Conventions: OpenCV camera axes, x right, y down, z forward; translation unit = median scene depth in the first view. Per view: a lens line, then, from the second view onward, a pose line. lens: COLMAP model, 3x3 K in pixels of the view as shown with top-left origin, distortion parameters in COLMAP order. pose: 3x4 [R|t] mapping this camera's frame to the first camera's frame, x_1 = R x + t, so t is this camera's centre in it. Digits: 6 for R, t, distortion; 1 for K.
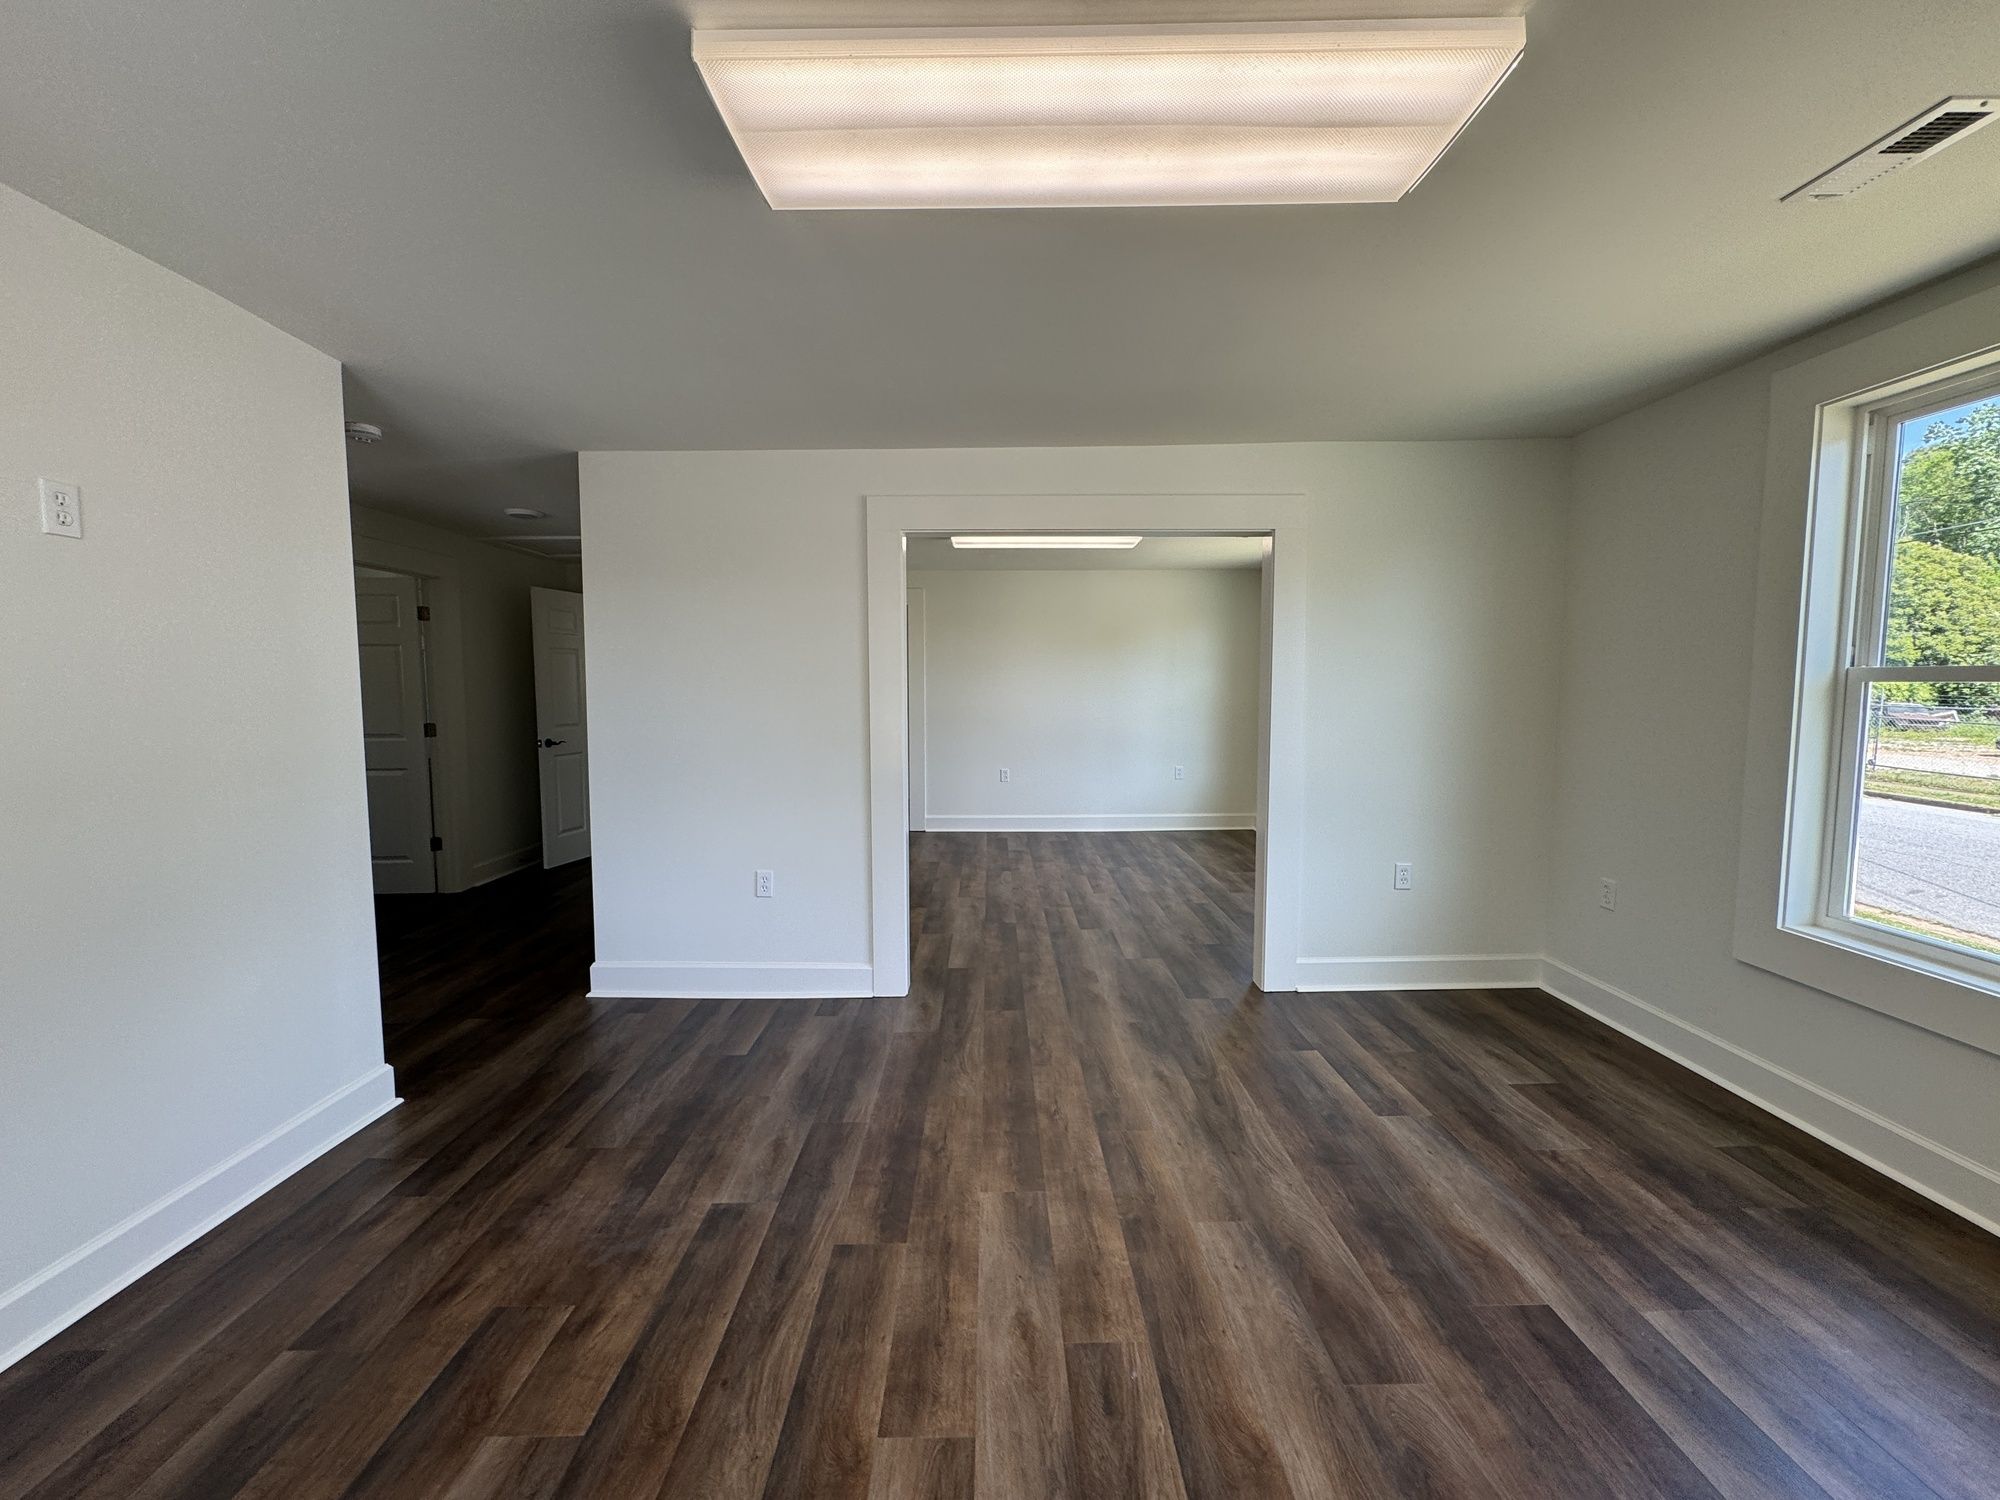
lens RADIAL K [[800.1, 0, 999.1], [0, 800.1, 744.4], [0, 0, 1]] dist [-0.000554, -0.000001]
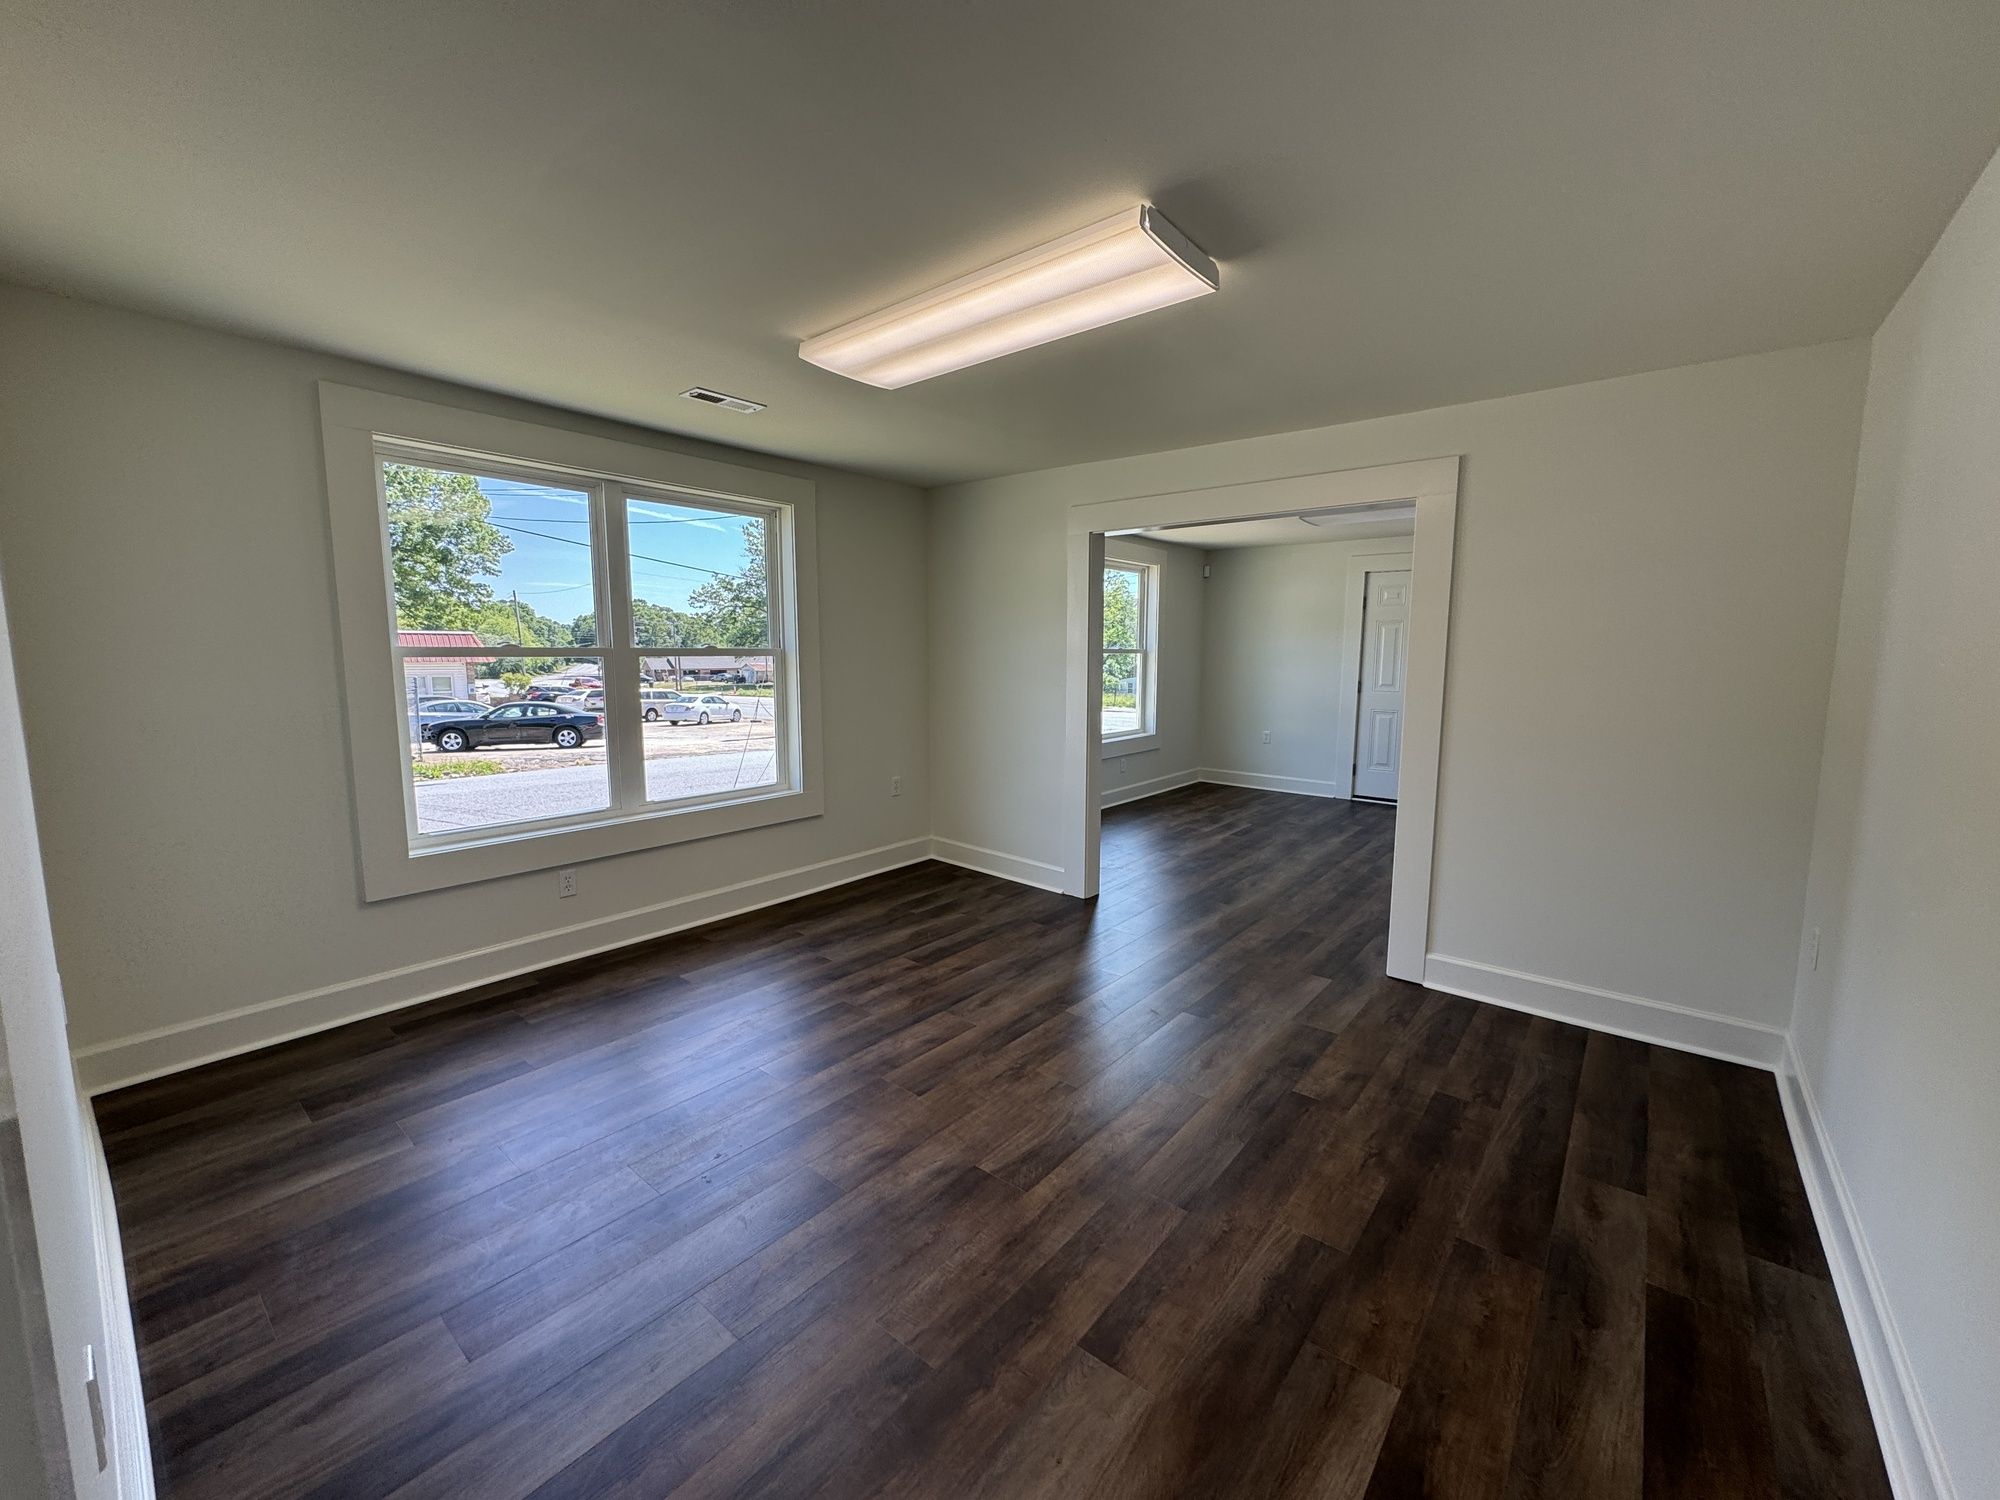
lens RADIAL K [[800.1, 0, 999.1], [0, 800.1, 744.4], [0, 0, 1]] dist [-0.000554, -0.000001]
pose [[-0.765735, -0.081353, 0.637990, -0.477612], [0.042319, 0.983445, 0.176196, -0.221295], [-0.641762, 0.161918, -0.749616, 2.730990]]
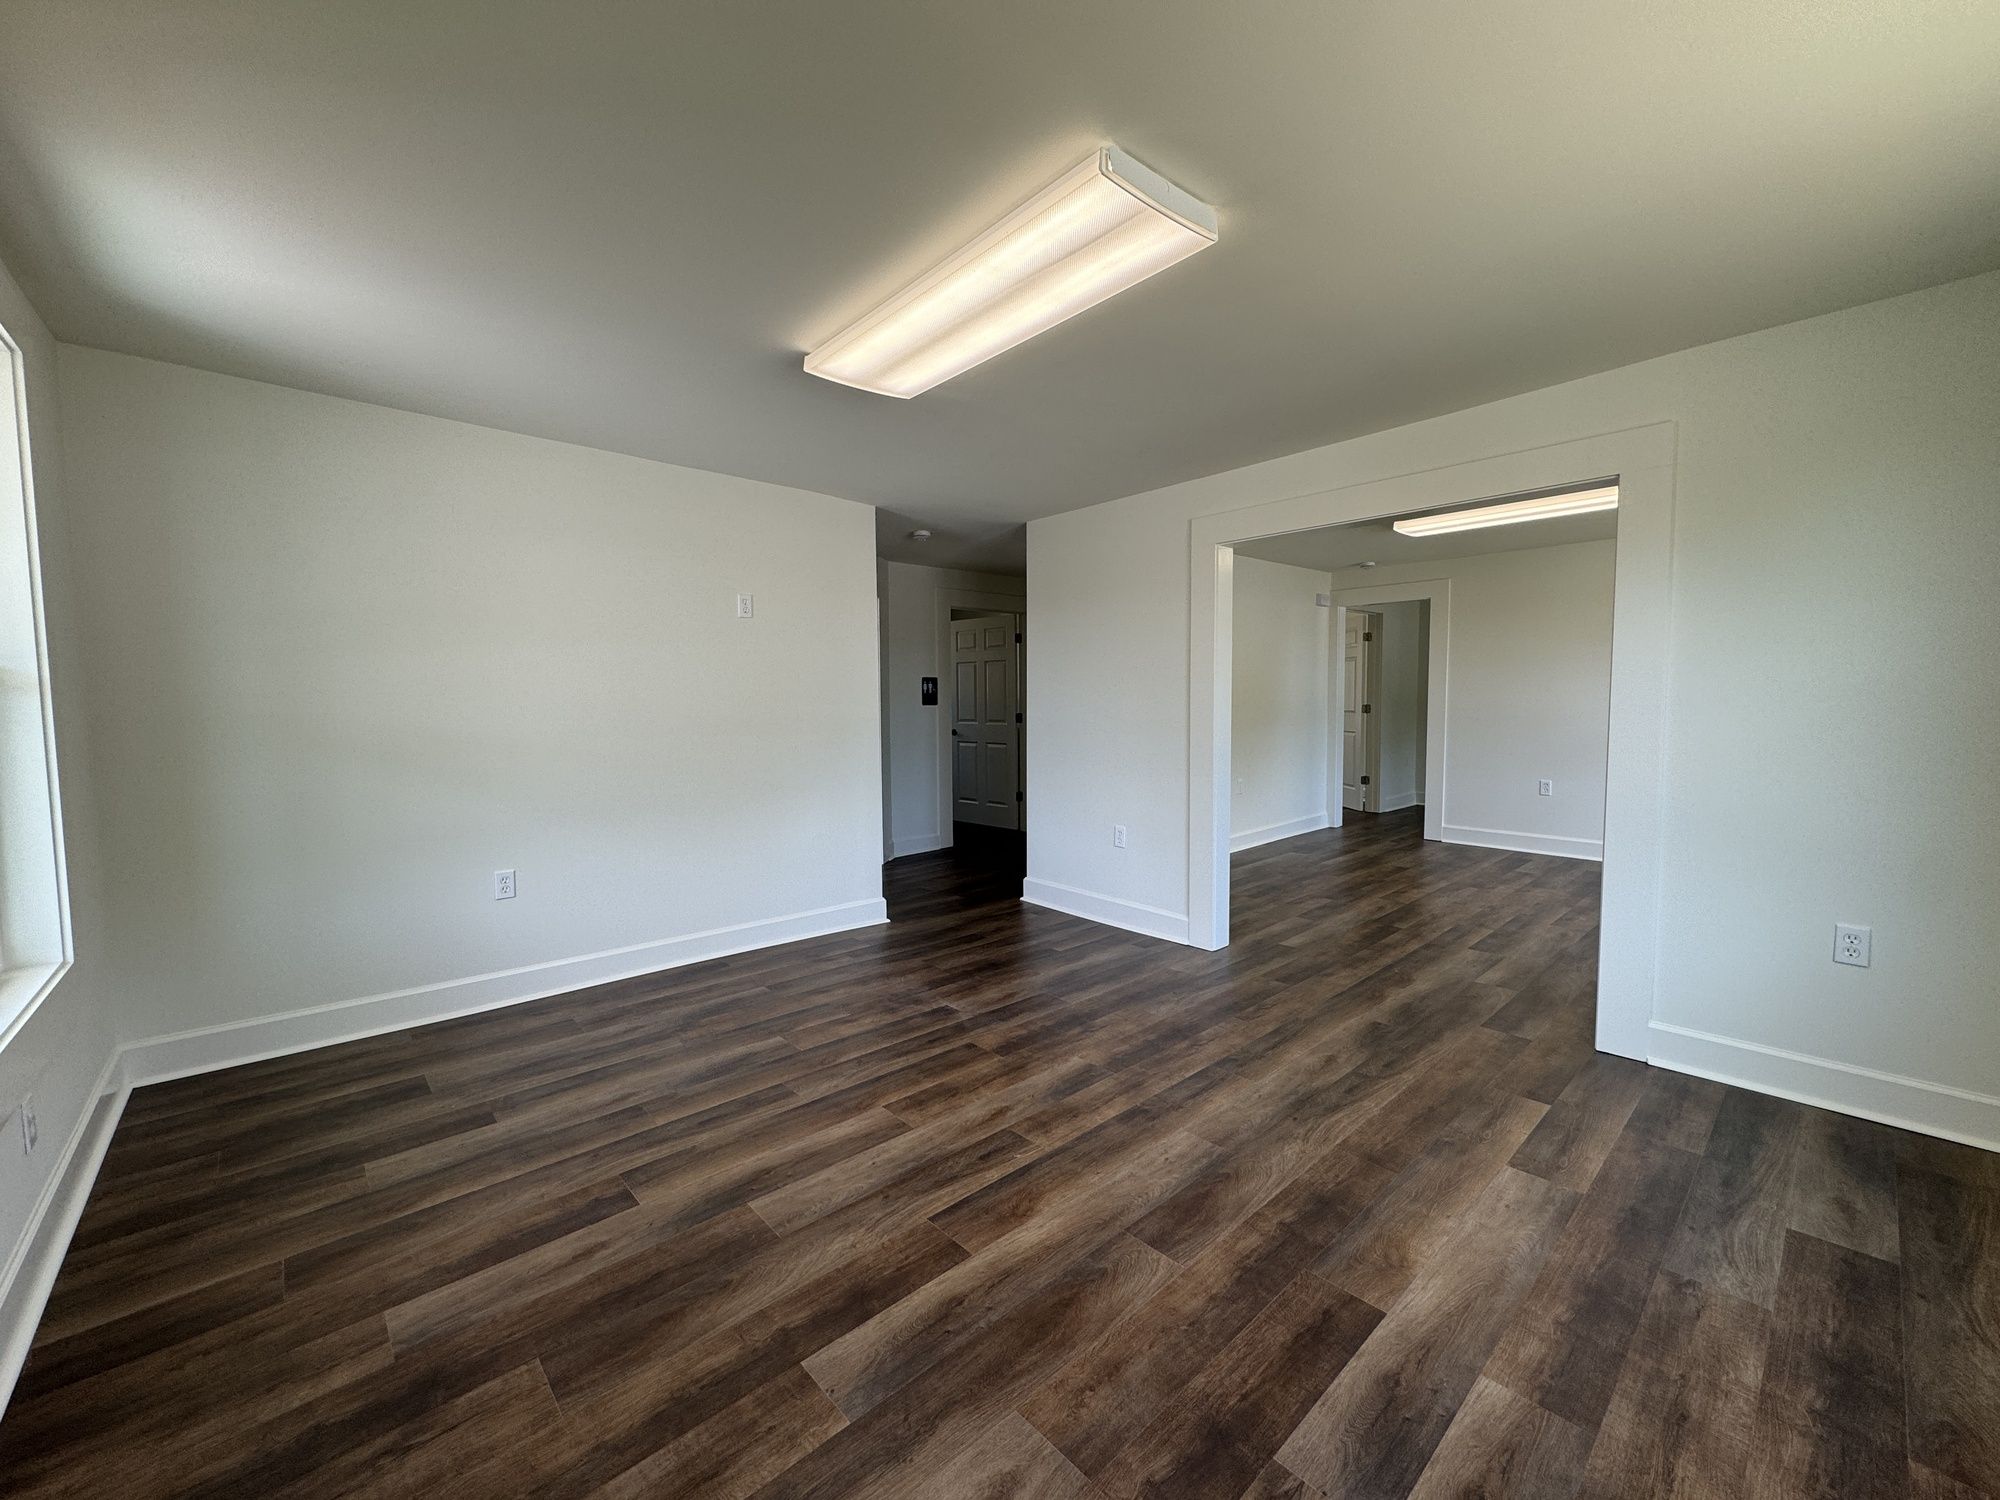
lens RADIAL K [[800.1, 0, 999.1], [0, 800.1, 744.4], [0, 0, 1]] dist [-0.000554, -0.000001]
pose [[0.664111, 0.042310, -0.746436, 0.694185], [-0.047923, 0.998753, 0.013975, 0.025650], [0.746096, 0.026491, 0.665311, 0.008618]]
